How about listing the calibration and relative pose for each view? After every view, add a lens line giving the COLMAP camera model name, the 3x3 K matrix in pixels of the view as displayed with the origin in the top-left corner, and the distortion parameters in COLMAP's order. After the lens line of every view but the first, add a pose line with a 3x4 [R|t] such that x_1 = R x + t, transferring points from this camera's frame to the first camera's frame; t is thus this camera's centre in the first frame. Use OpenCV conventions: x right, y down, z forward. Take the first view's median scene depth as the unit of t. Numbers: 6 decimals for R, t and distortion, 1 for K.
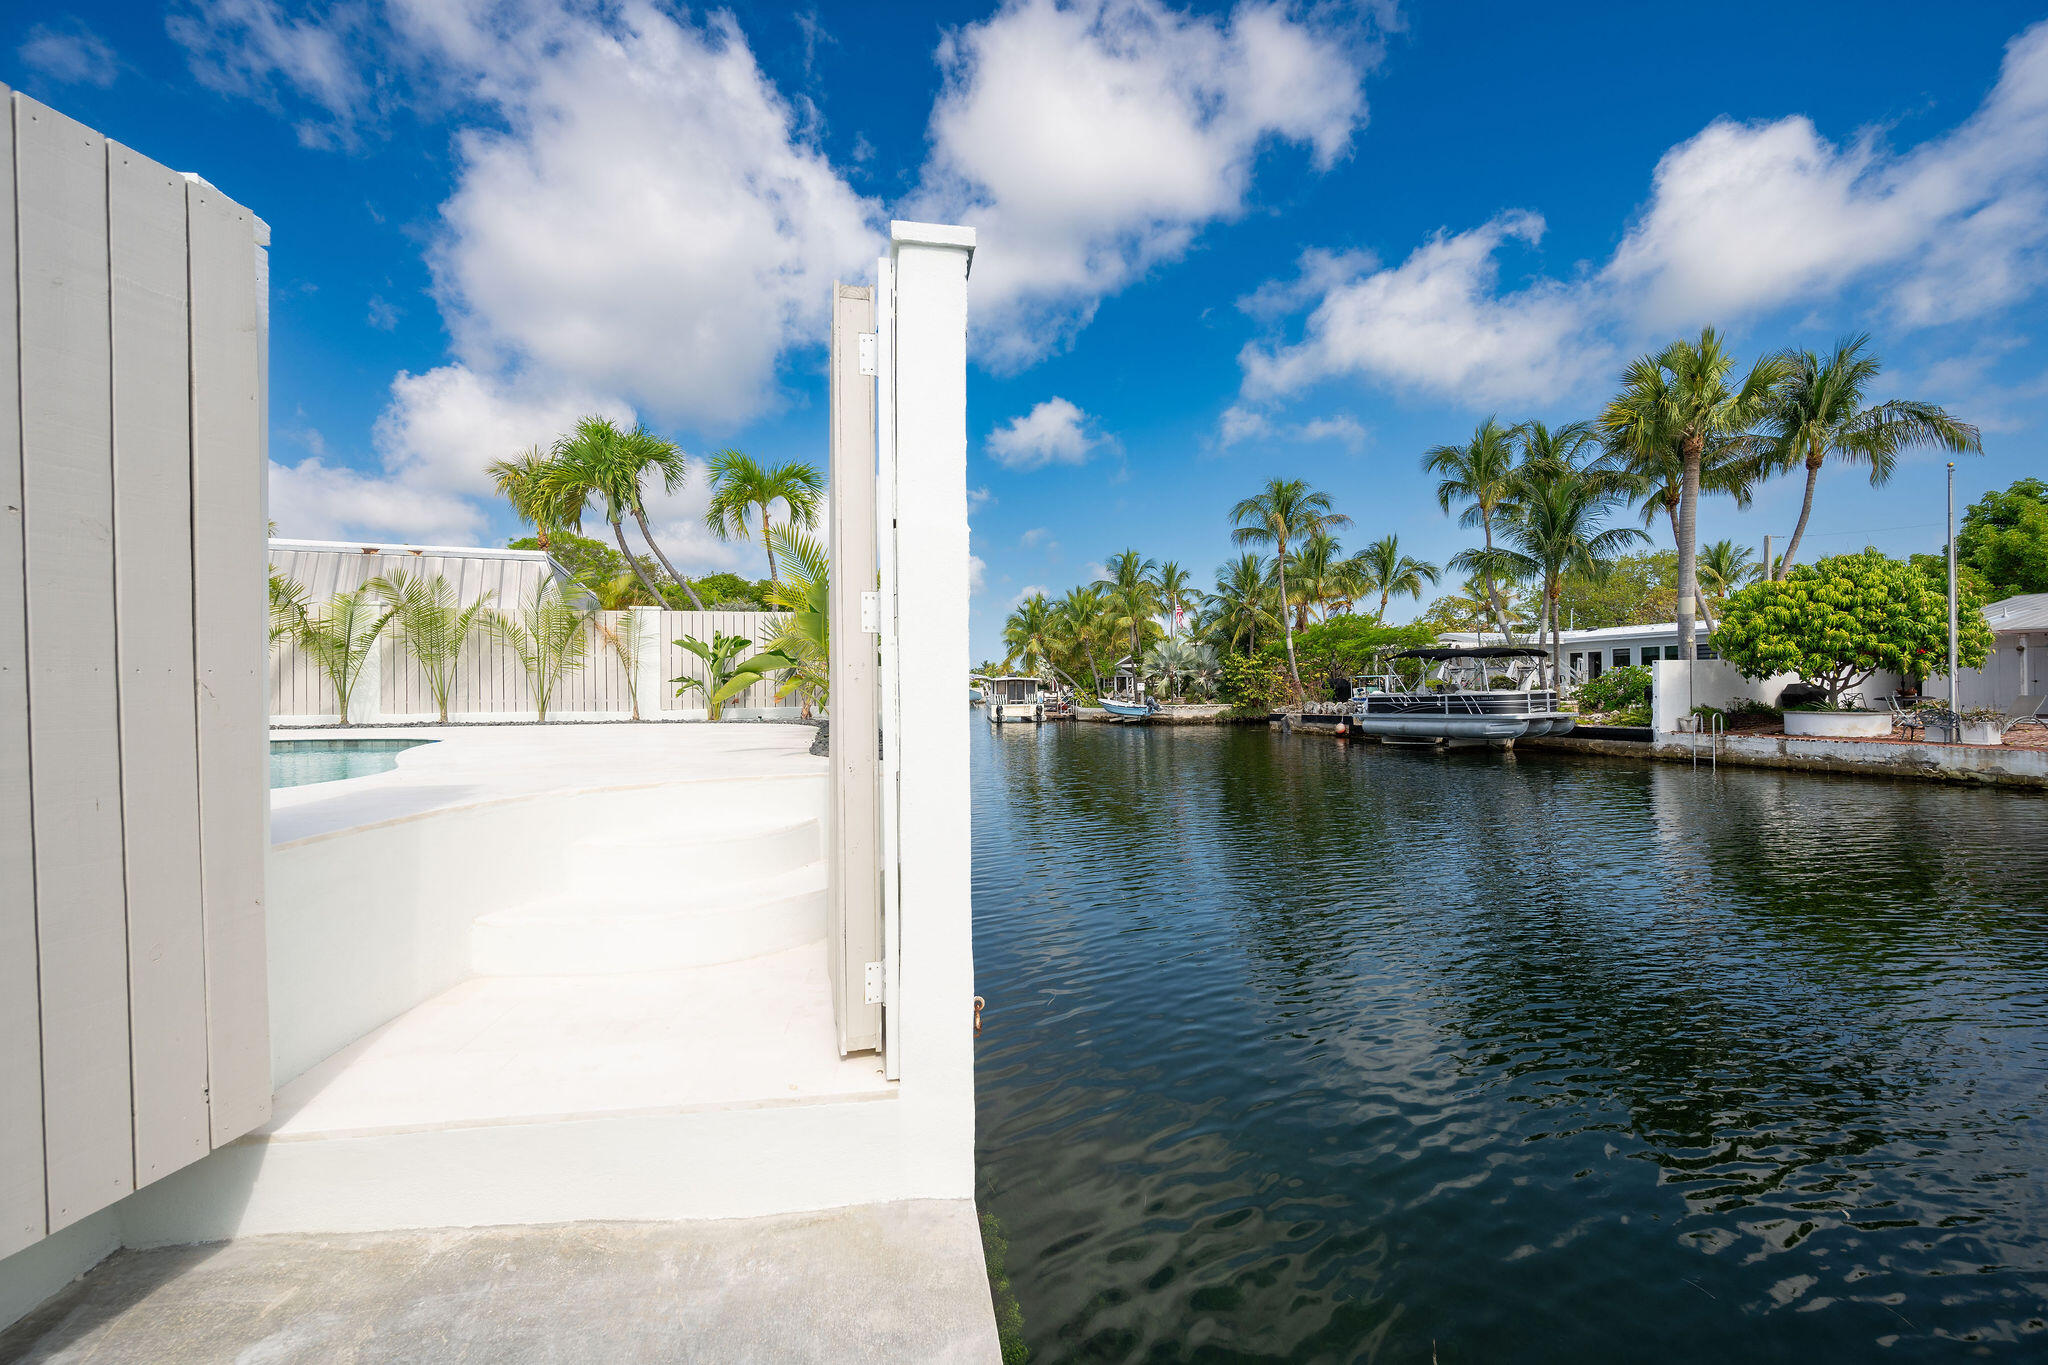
lens RADIAL K [[809.9, 0, 1022.4], [0, 809.9, 688.5], [0, 0, 1]] dist [-0.000384, -0.000121]
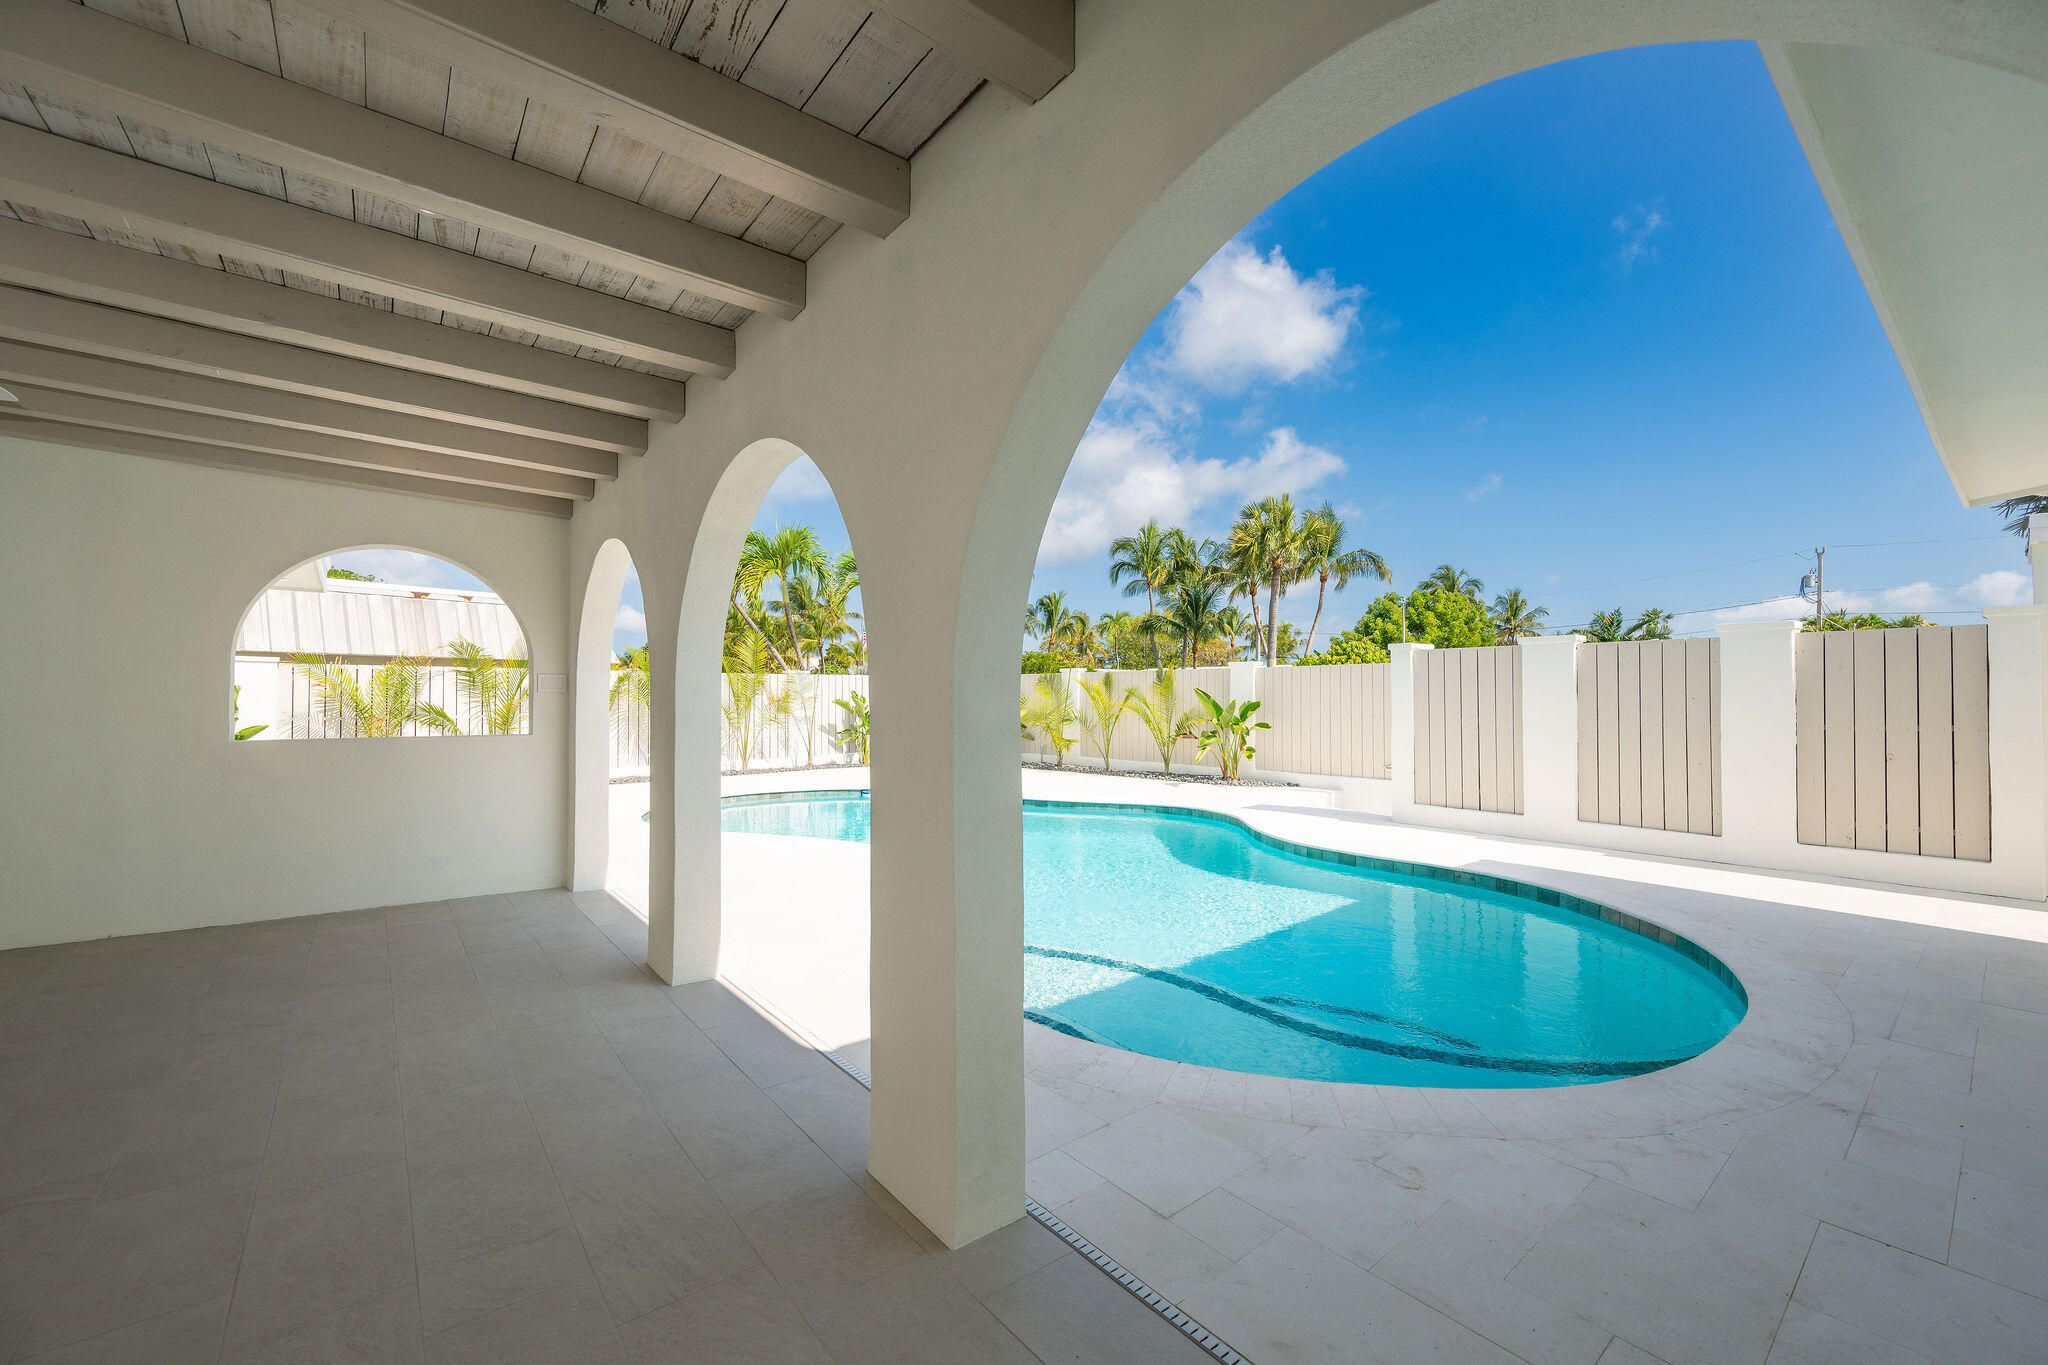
lens RADIAL K [[809.9, 0, 1022.4], [0, 809.9, 688.5], [0, 0, 1]] dist [-0.000384, -0.000121]
pose [[0.859275, 0.011621, 0.511382, -0.361069], [-0.005271, 0.999890, -0.013864, -0.026720], [-0.511486, 0.009218, 0.859242, -0.094645]]
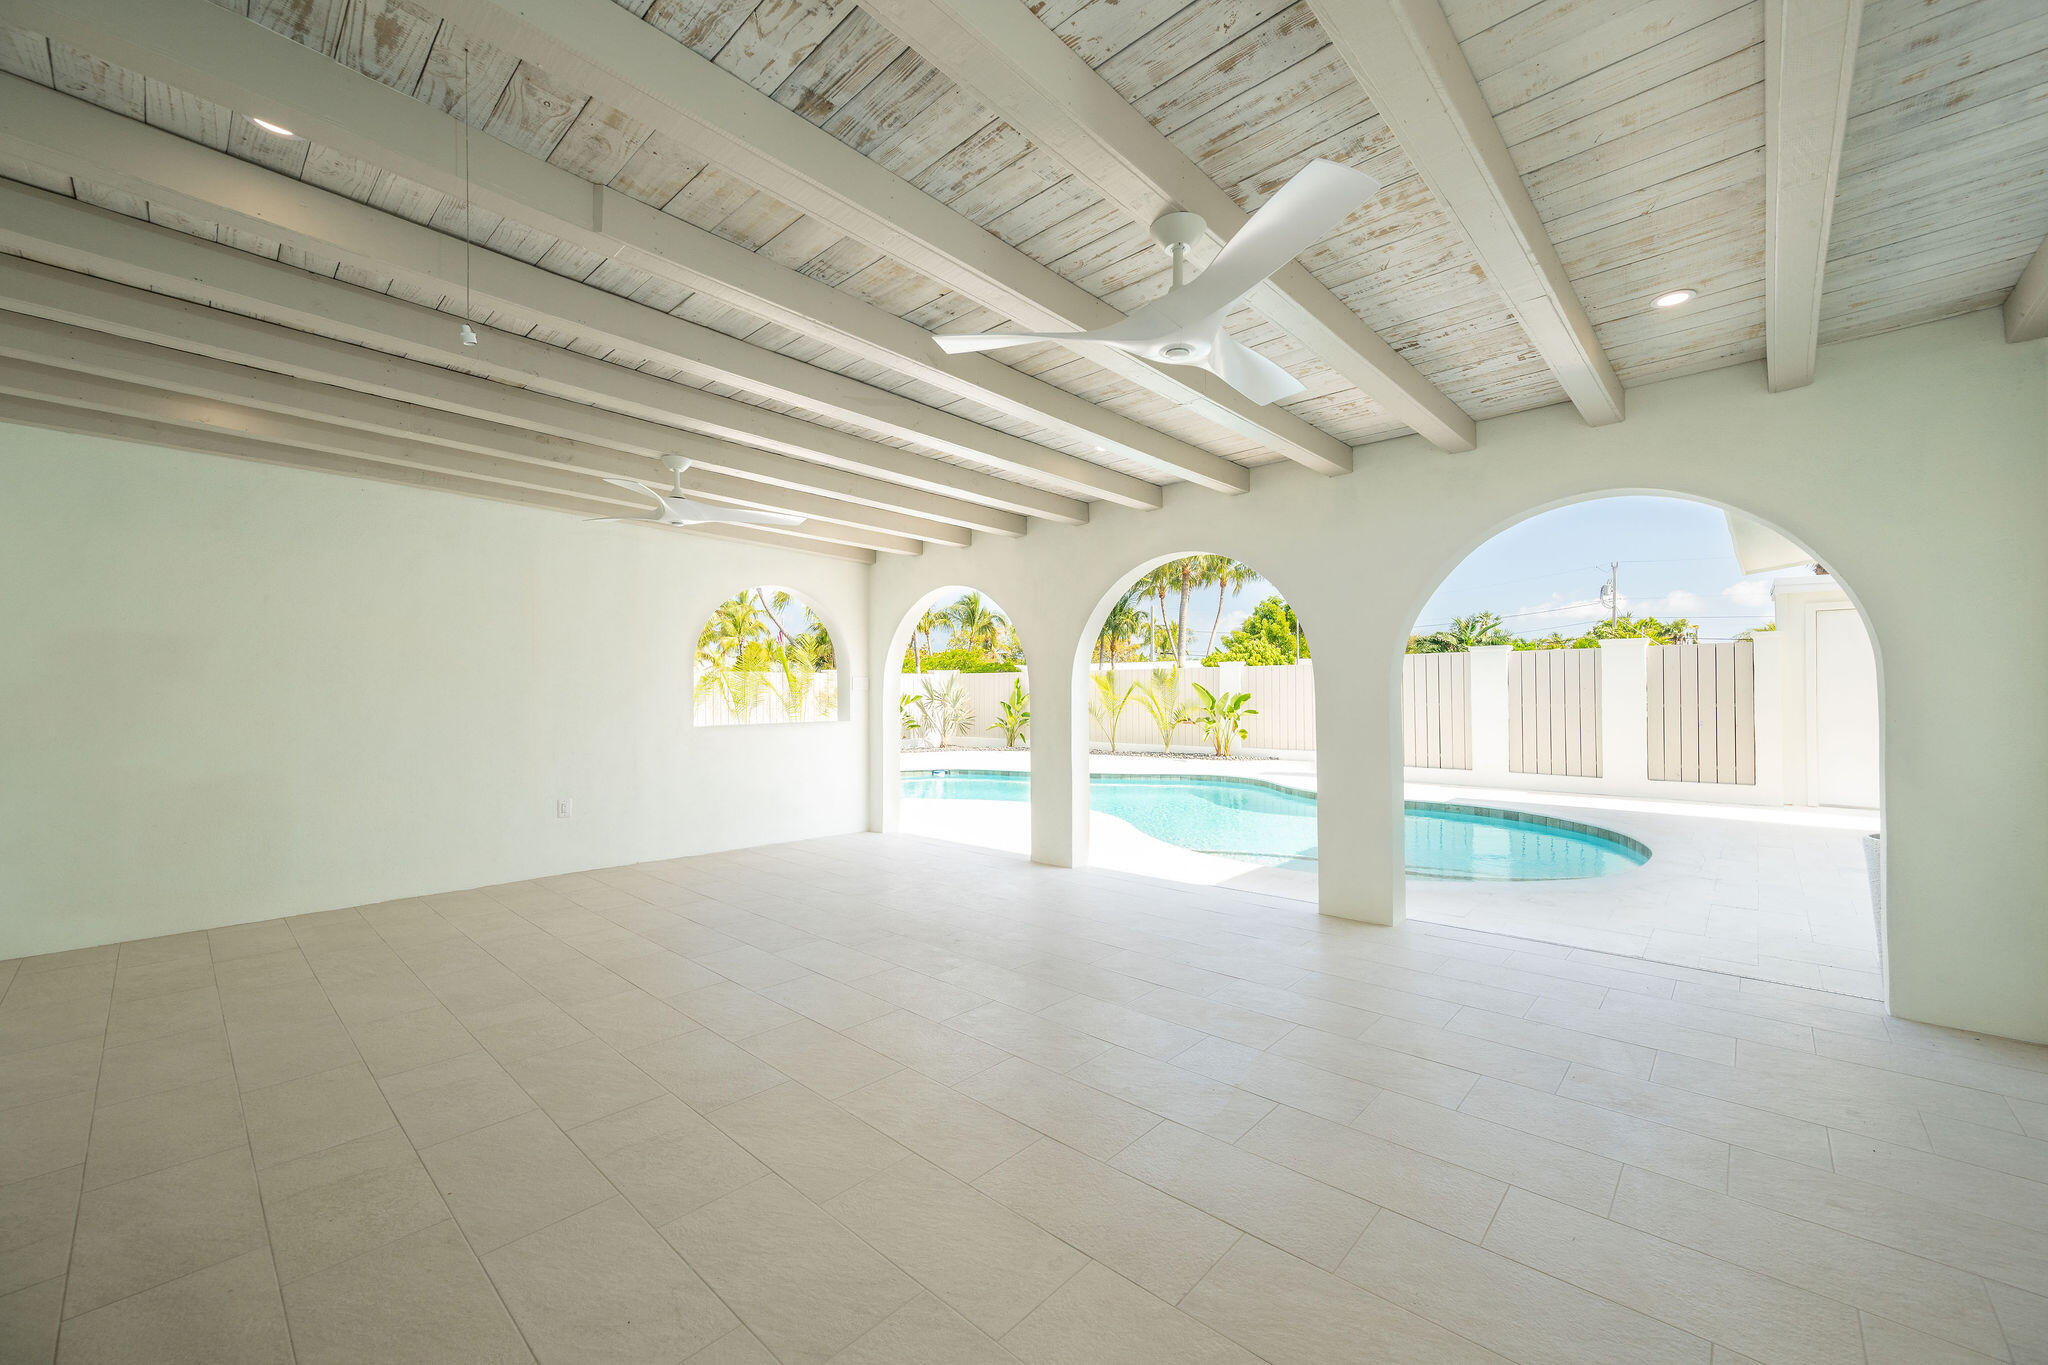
lens RADIAL K [[797.9, 0, 1019.9], [0, 797.9, 687.9], [0, 0, 1]] dist [-0.000413, -0.000269]
pose [[0.777762, 0.003593, 0.628549, -0.481202], [0.002736, 0.999955, -0.009103, -0.025853], [-0.628553, 0.008800, 0.777717, -0.108656]]
